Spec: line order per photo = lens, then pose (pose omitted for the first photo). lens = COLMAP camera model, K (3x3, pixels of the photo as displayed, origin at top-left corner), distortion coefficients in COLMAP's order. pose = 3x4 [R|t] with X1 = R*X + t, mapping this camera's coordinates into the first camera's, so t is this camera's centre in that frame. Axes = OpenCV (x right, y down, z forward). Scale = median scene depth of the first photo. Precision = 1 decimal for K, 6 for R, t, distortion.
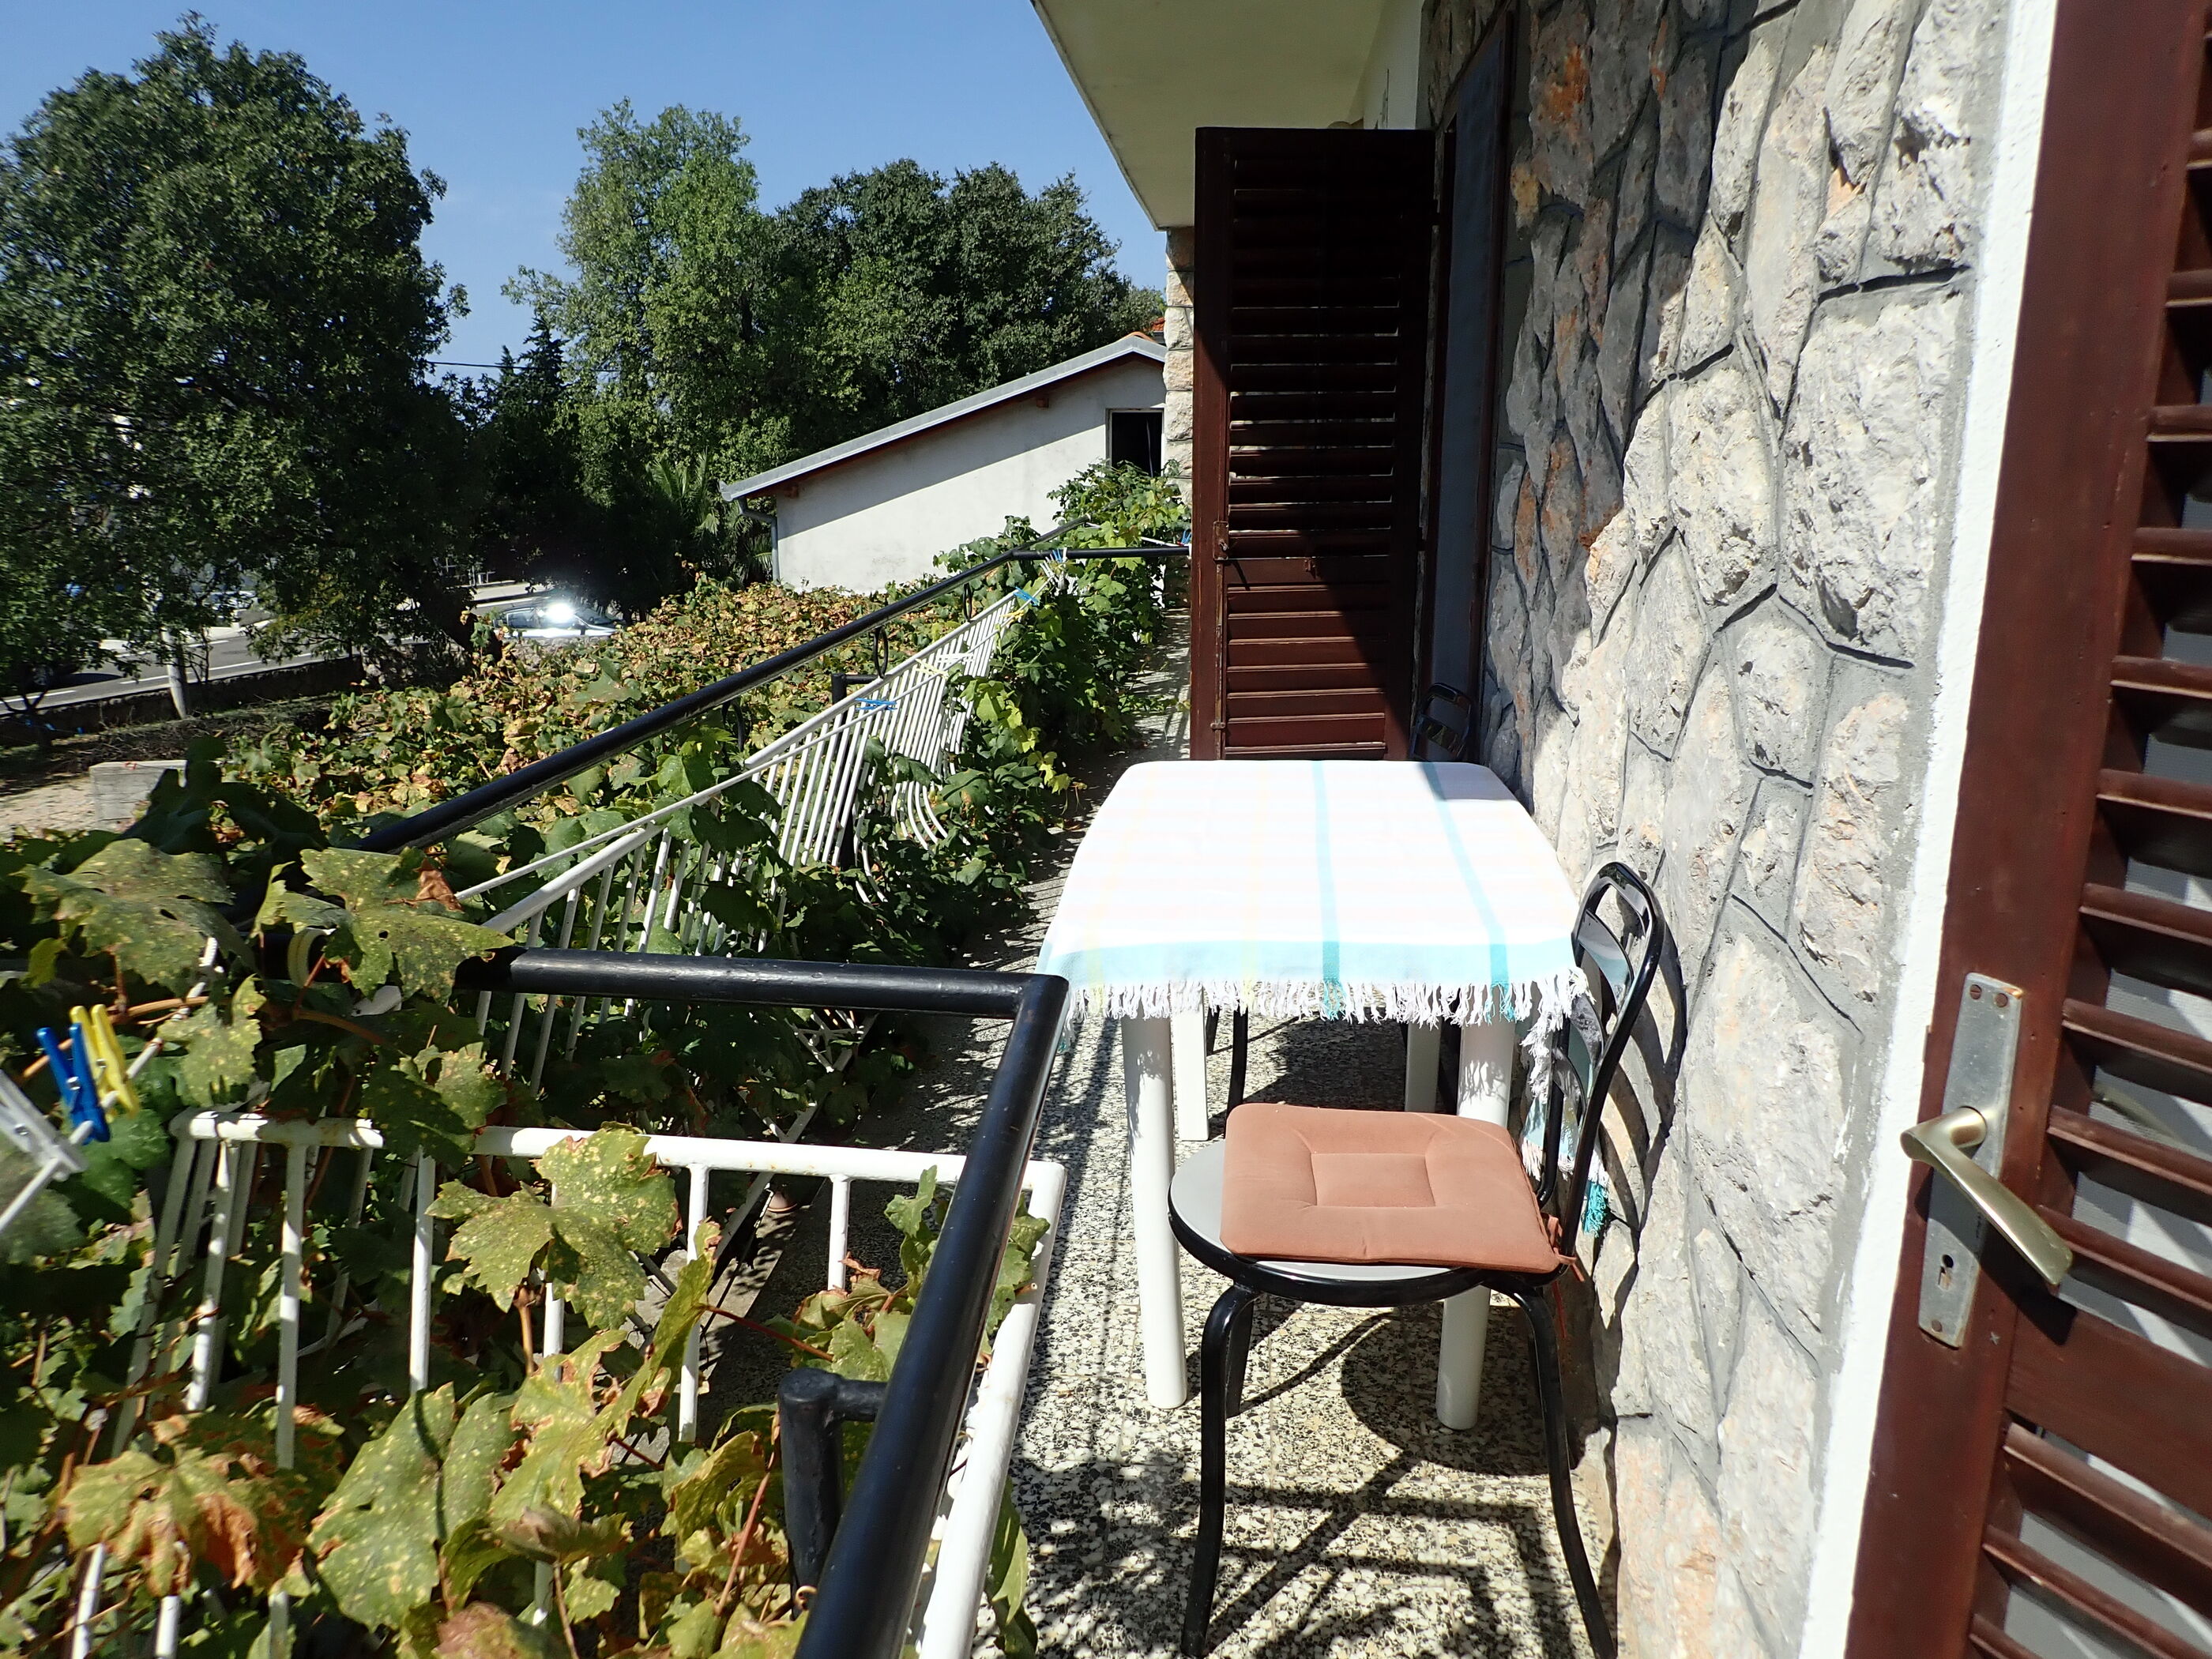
lens RADIAL K [[1646.9, 0, 1106.0], [0, 1646.9, 829.5], [0, 0, 1]] dist [-0.003207, -0.005808]
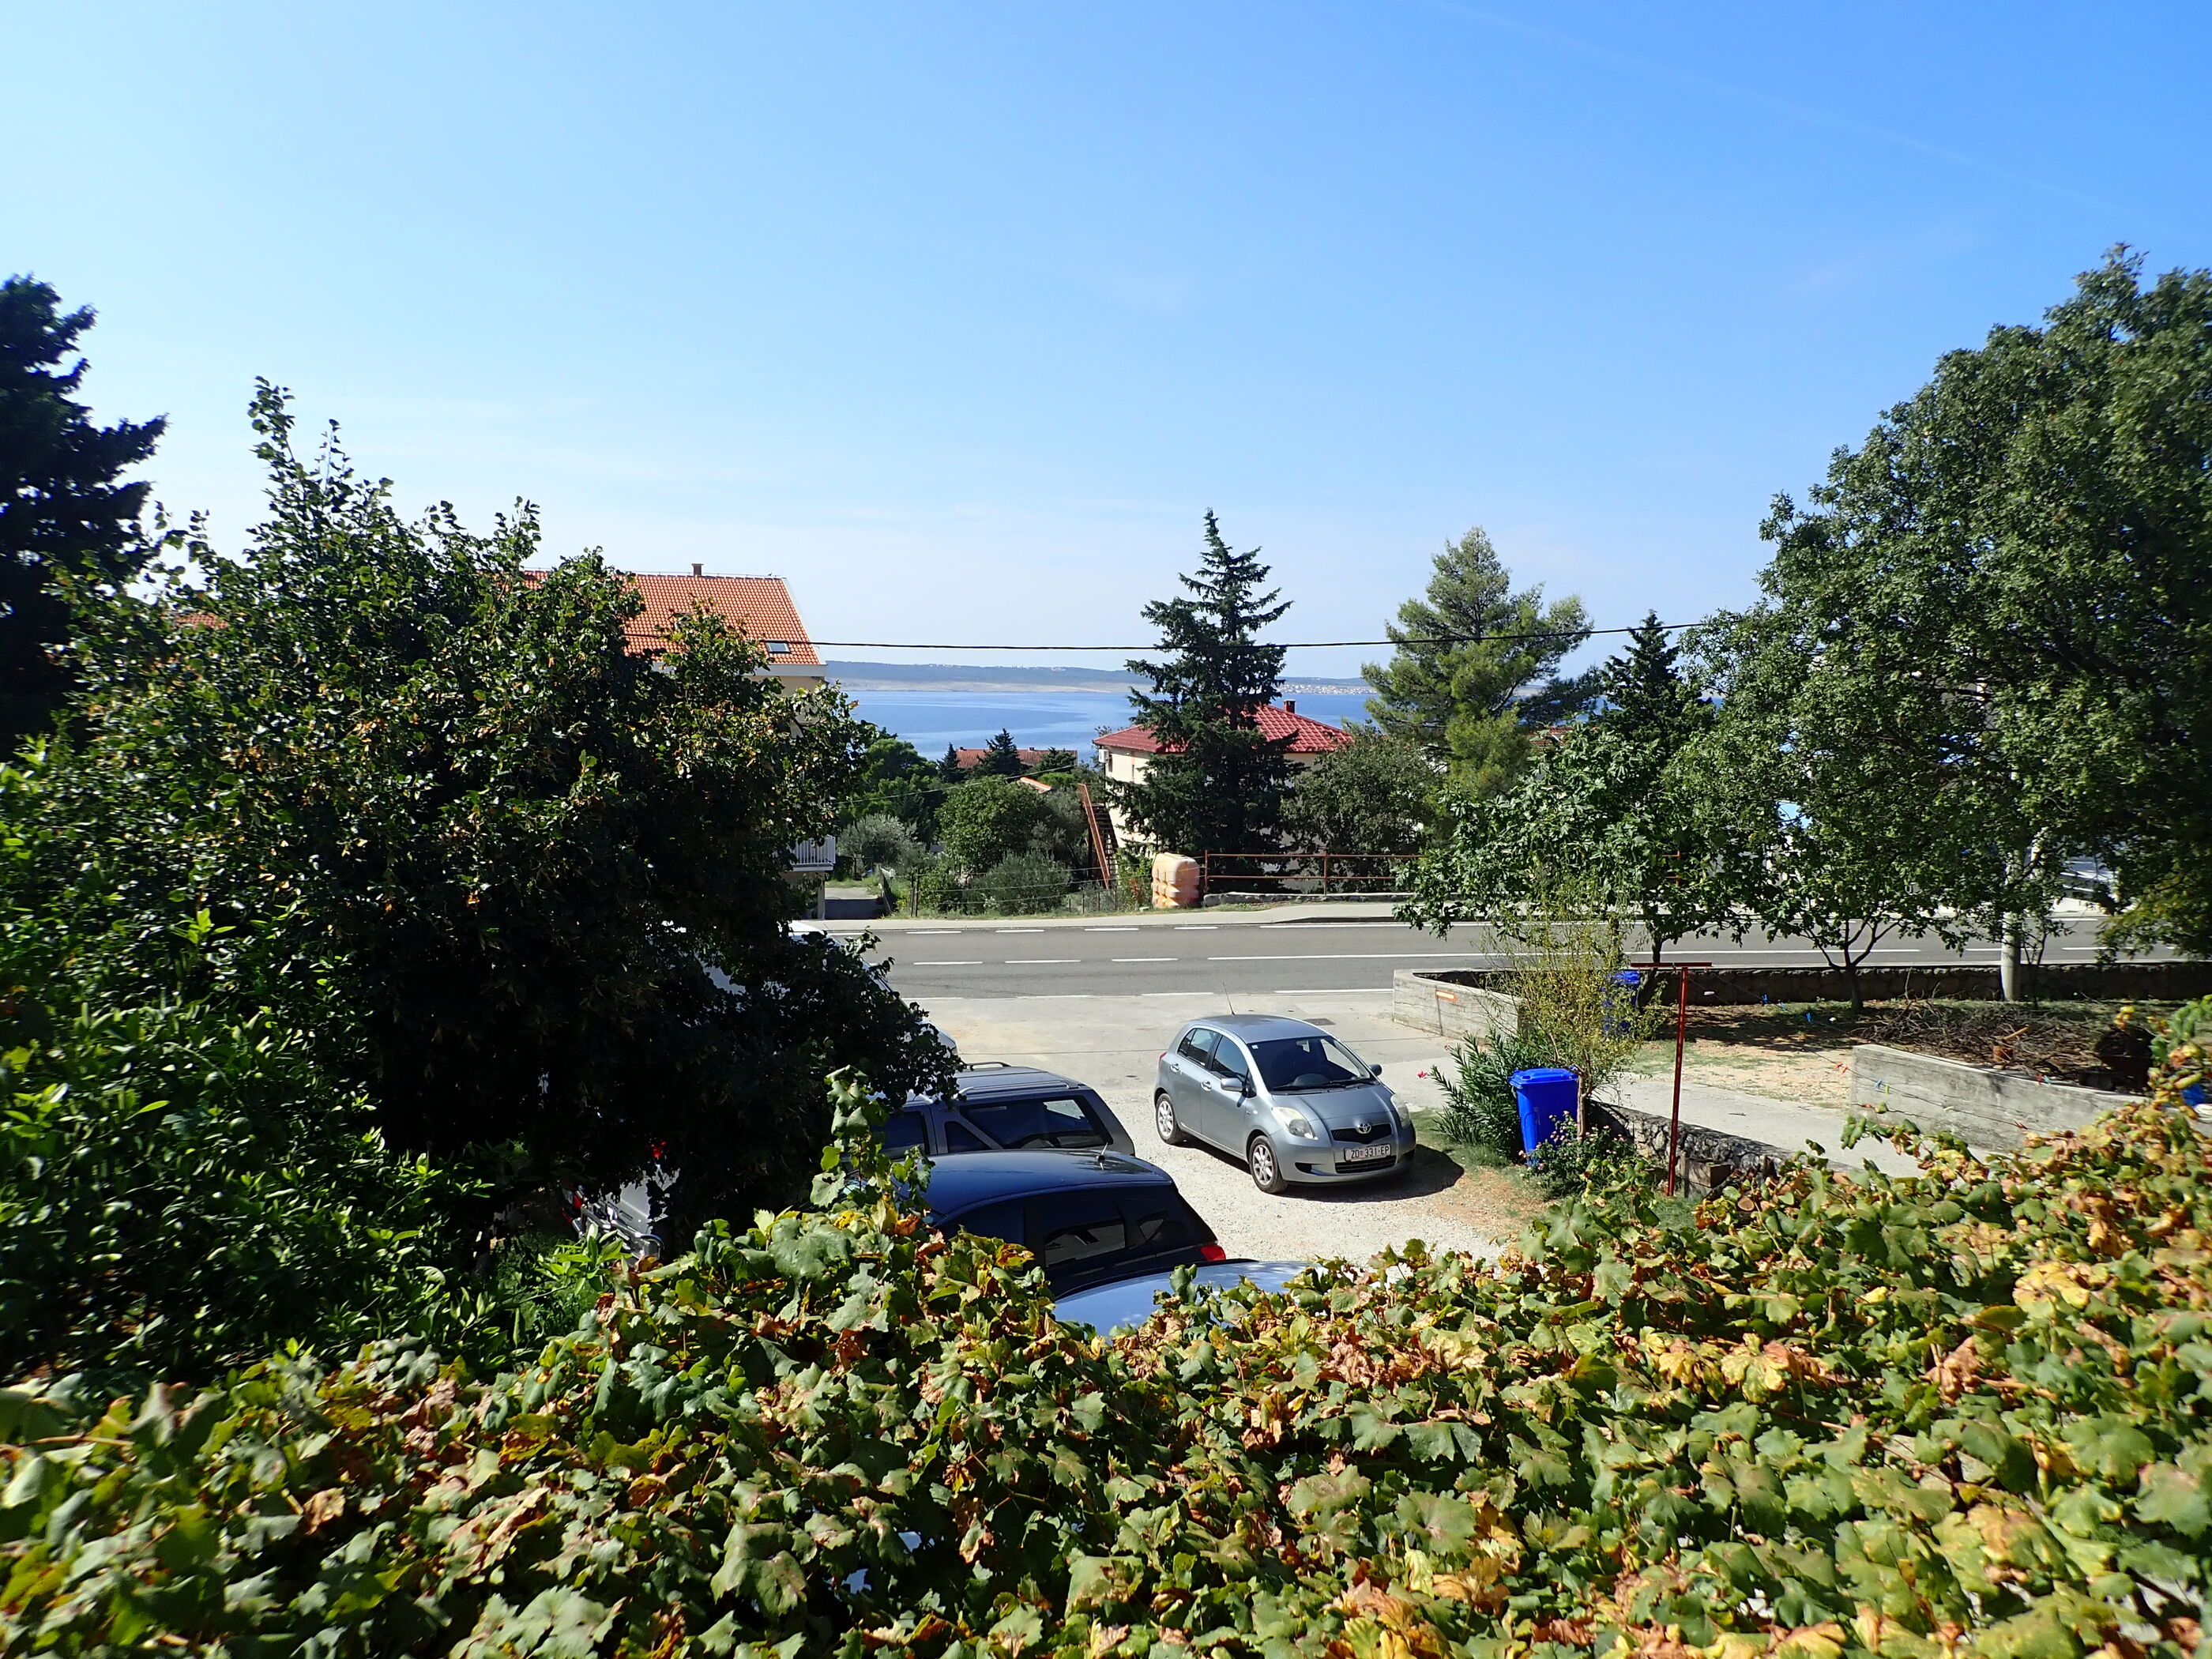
lens RADIAL K [[1646.9, 0, 1106.0], [0, 1646.9, 829.5], [0, 0, 1]] dist [-0.003207, -0.005808]
pose [[0.486450, 0.087397, -0.869326, -0.019822], [-0.221498, 0.974816, -0.025942, -0.041421], [0.845165, 0.205174, 0.493558, 0.156274]]
